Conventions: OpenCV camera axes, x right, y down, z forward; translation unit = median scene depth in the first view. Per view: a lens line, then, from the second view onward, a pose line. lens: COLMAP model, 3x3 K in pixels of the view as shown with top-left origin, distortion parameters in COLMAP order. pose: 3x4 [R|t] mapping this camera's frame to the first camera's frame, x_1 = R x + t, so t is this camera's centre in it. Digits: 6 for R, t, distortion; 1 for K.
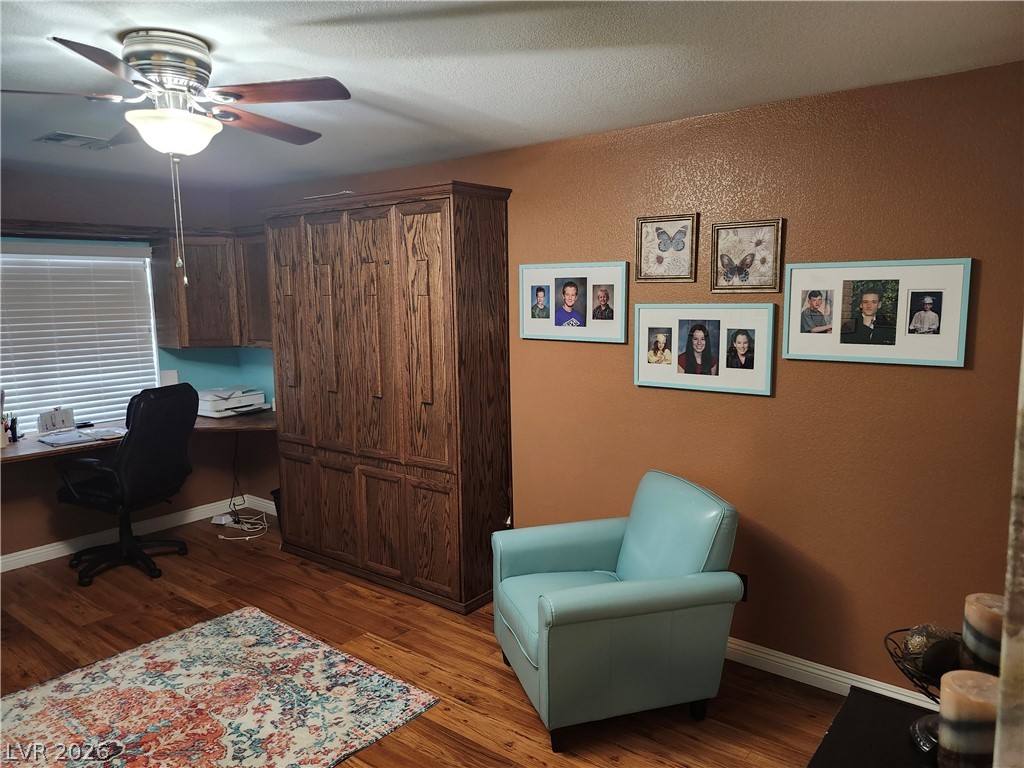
lens RADIAL K [[716.2, 0, 521.2], [0, 716.2, 381.7], [0, 0, 1]] dist [0.067171, -0.072192]
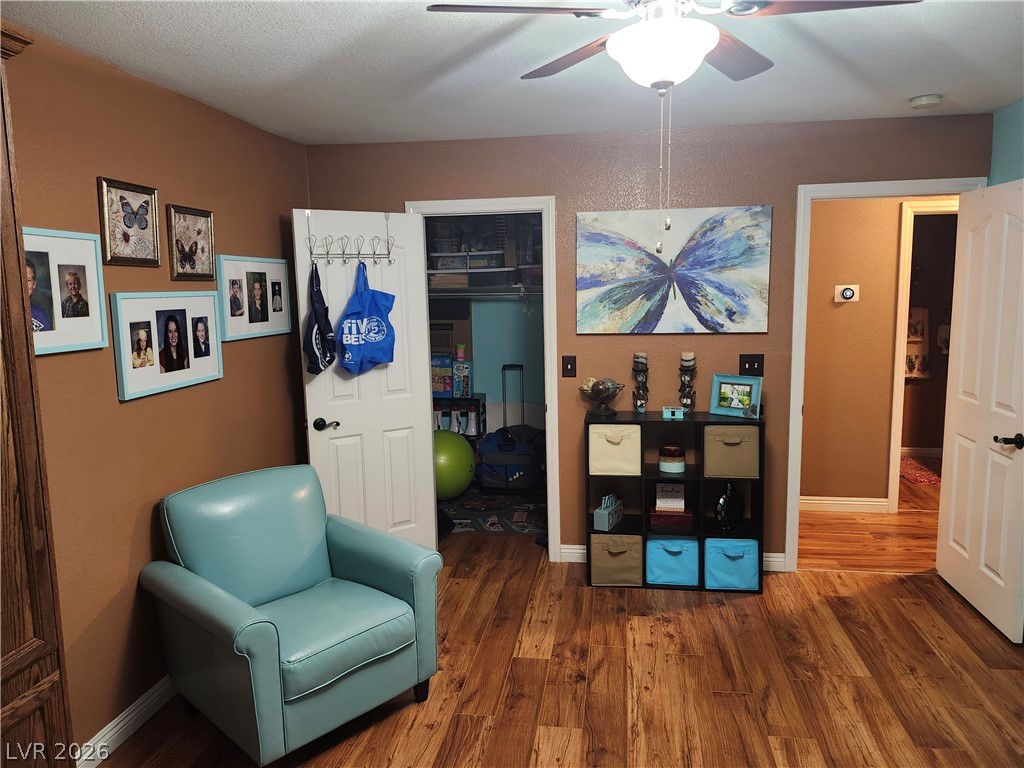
lens RADIAL K [[716.2, 0, 513.0], [0, 716.2, 380.7], [0, 0, 1]] dist [0.067171, -0.072192]
pose [[-0.483325, -0.090918, 0.870707, -0.705886], [0.139649, 0.973850, 0.179206, -0.096134], [-0.864231, 0.208208, -0.457989, 0.998345]]
